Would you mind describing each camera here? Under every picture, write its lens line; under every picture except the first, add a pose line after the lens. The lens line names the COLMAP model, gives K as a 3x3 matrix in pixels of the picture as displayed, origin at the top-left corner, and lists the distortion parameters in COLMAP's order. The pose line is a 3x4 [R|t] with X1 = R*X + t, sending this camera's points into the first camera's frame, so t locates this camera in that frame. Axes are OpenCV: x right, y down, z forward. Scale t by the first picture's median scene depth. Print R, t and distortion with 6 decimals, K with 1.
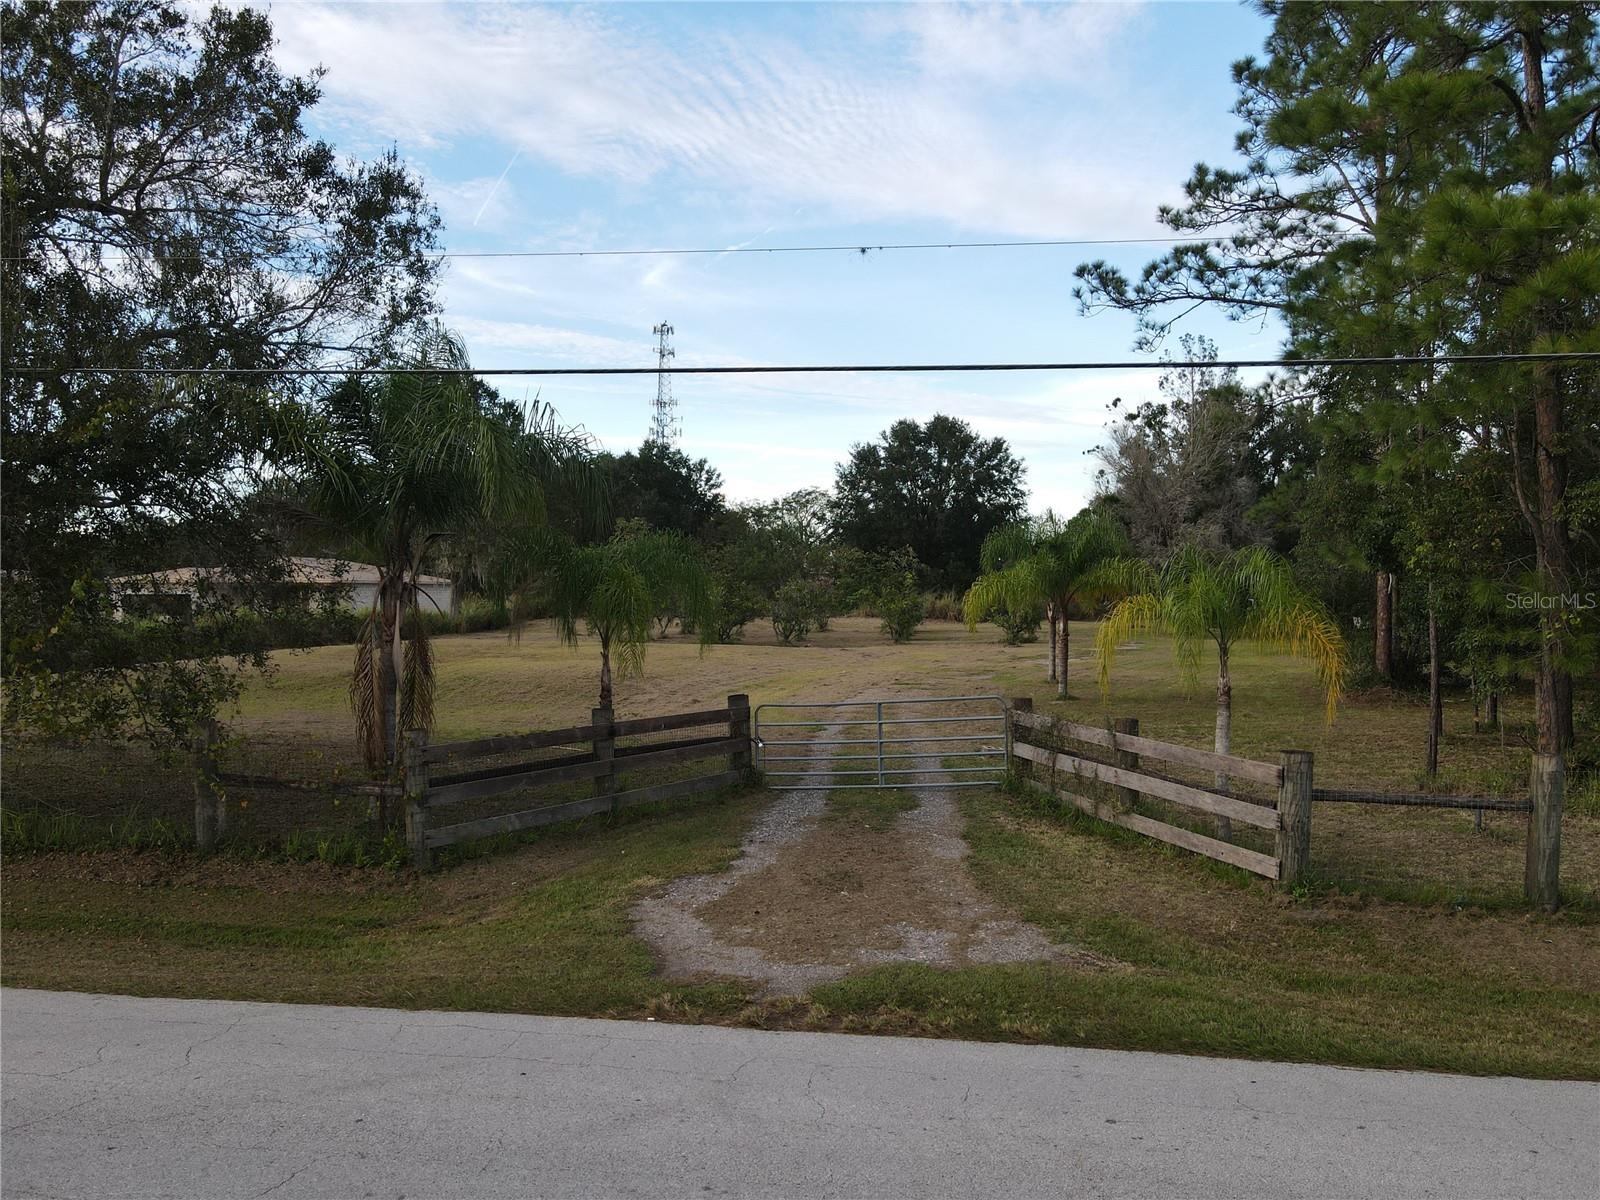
lens RADIAL K [[1174.4, 0, 799.2], [0, 1174.4, 605.3], [0, 0, 1]] dist [0.006468, 0.010716]
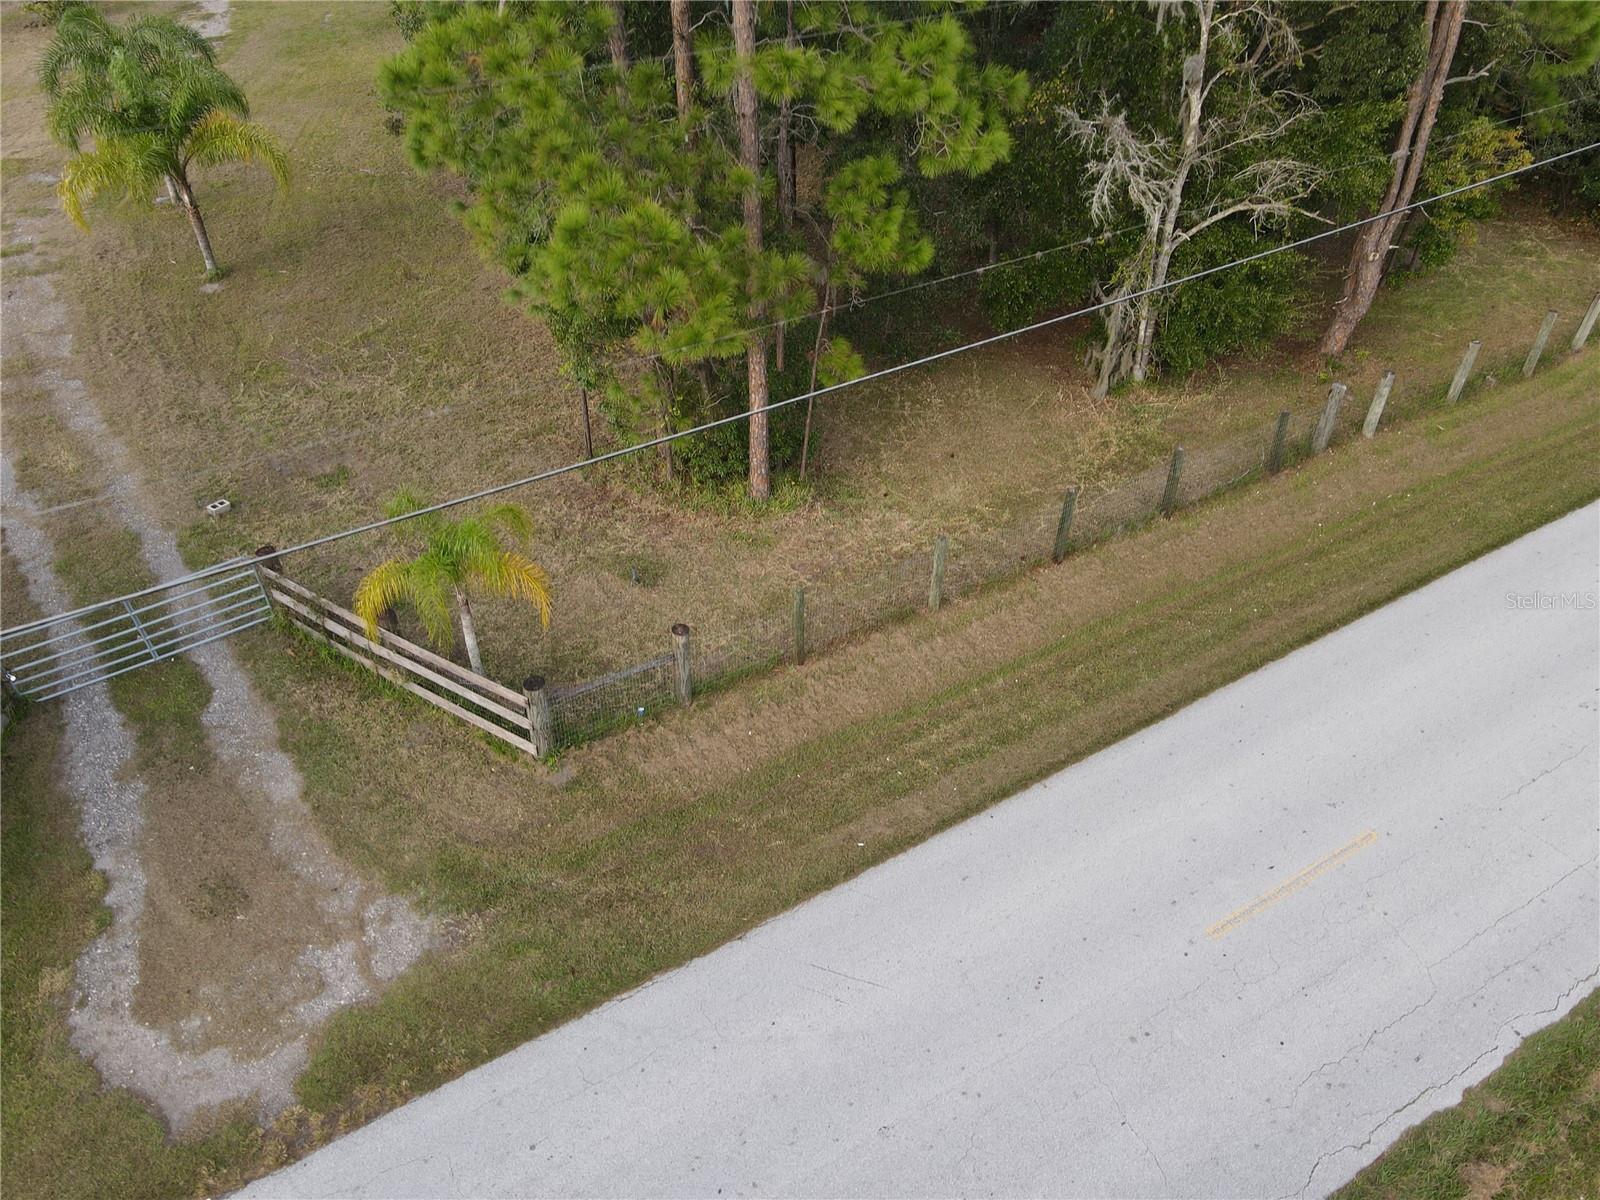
lens RADIAL K [[1174.4, 0, 798.6], [0, 1174.4, 600.2], [0, 0, 1]] dist [0.006468, 0.010716]
pose [[0.763469, -0.410039, 0.498982, 0.005394], [0.022121, 0.788753, 0.614312, -0.871833], [-0.645465, -0.457971, 0.611259, -0.016304]]
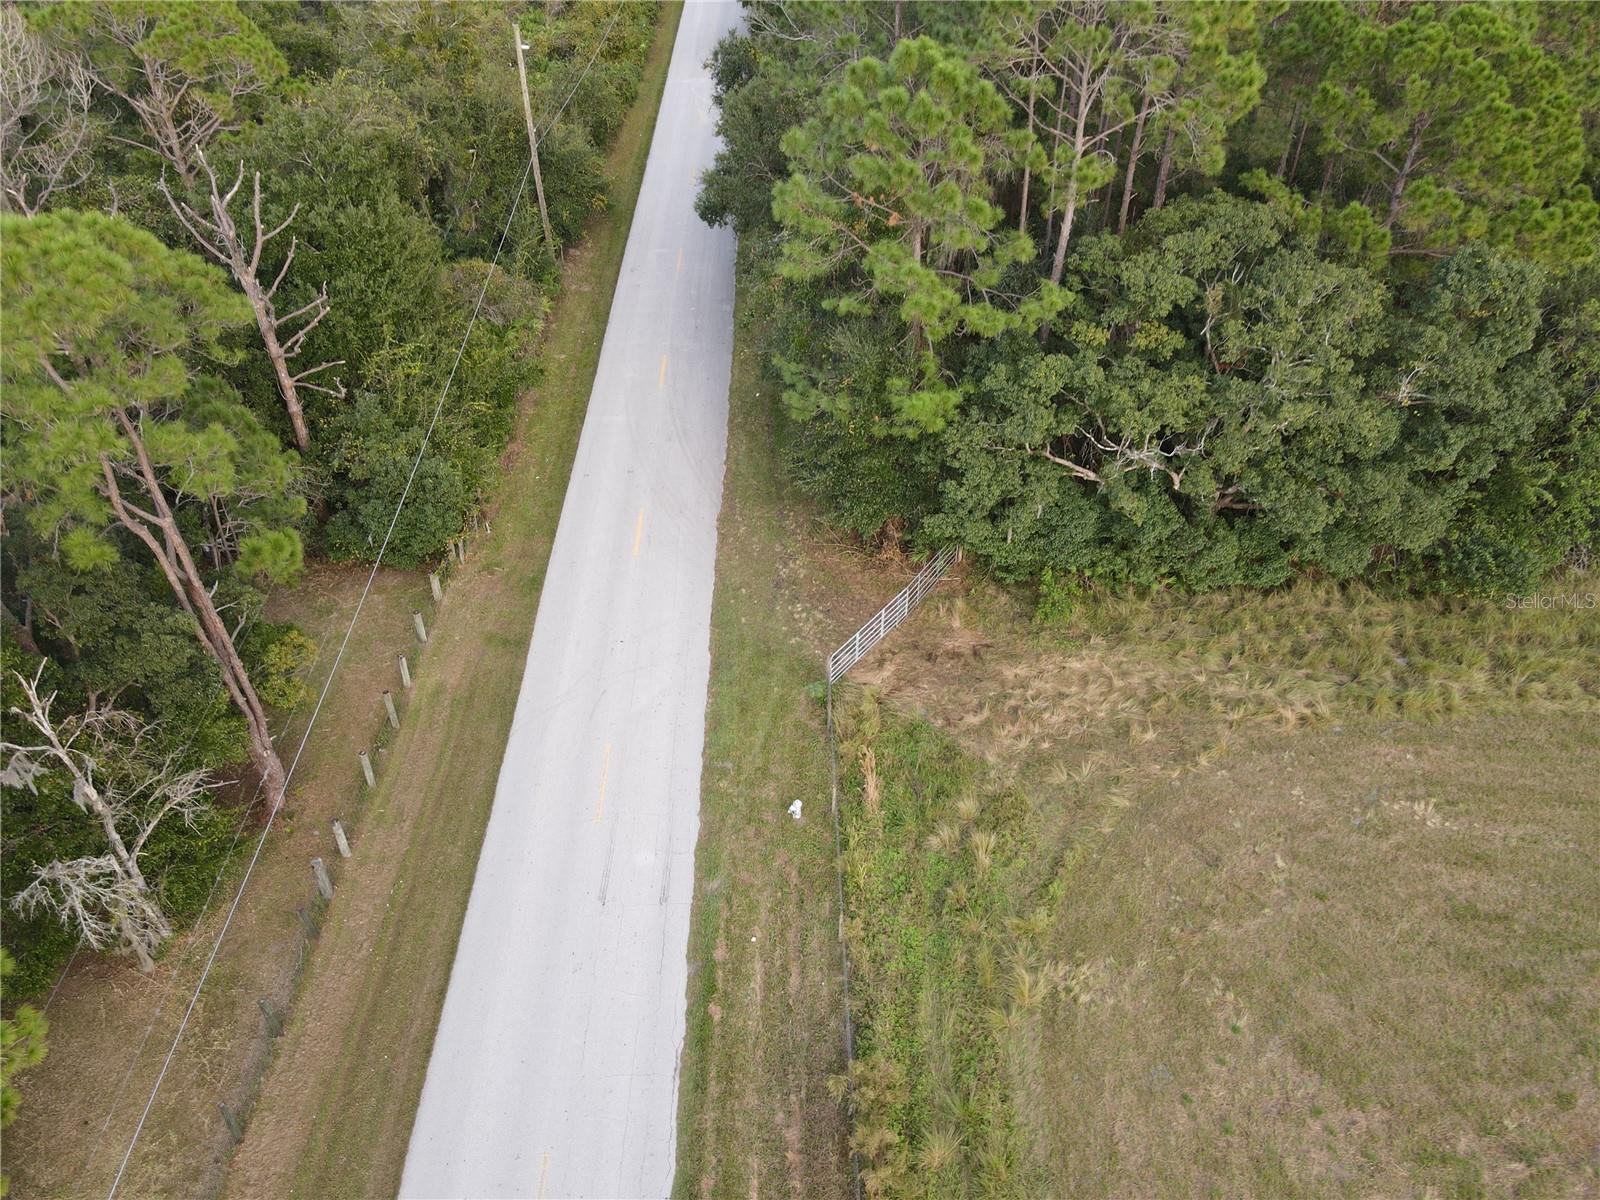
lens RADIAL K [[1174.4, 0, 798.1], [0, 1174.4, 603.1], [0, 0, 1]] dist [0.006468, 0.010716]
pose [[-0.172419, -0.643114, 0.746107, -0.010628], [0.012565, 0.755953, 0.654505, -2.196292], [-0.984943, 0.122224, -0.122260, -0.072518]]
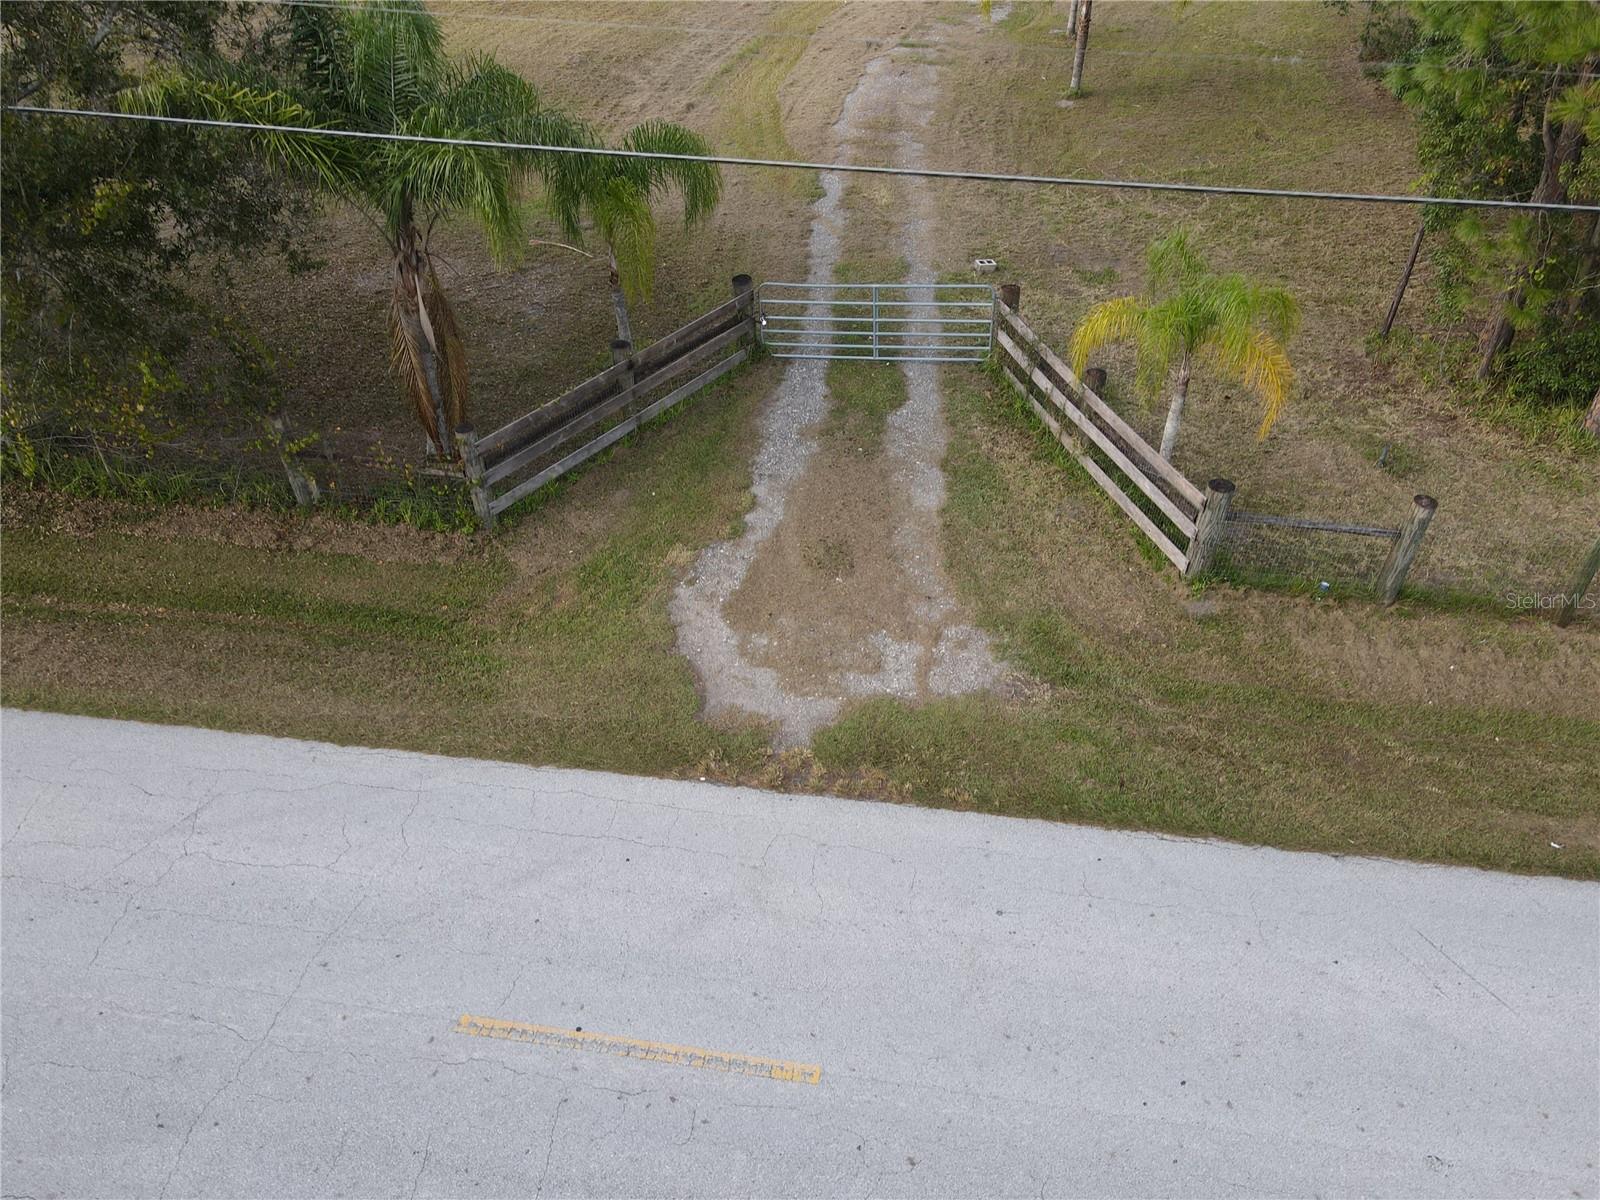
lens RADIAL K [[1174.4, 0, 798.8], [0, 1174.4, 604.2], [0, 0, 1]] dist [0.006468, 0.010716]
pose [[0.999955, -0.009406, -0.001504, -0.003086], [0.008330, 0.786956, 0.616953, -0.557068], [-0.004619, -0.616937, 0.786999, -0.005261]]
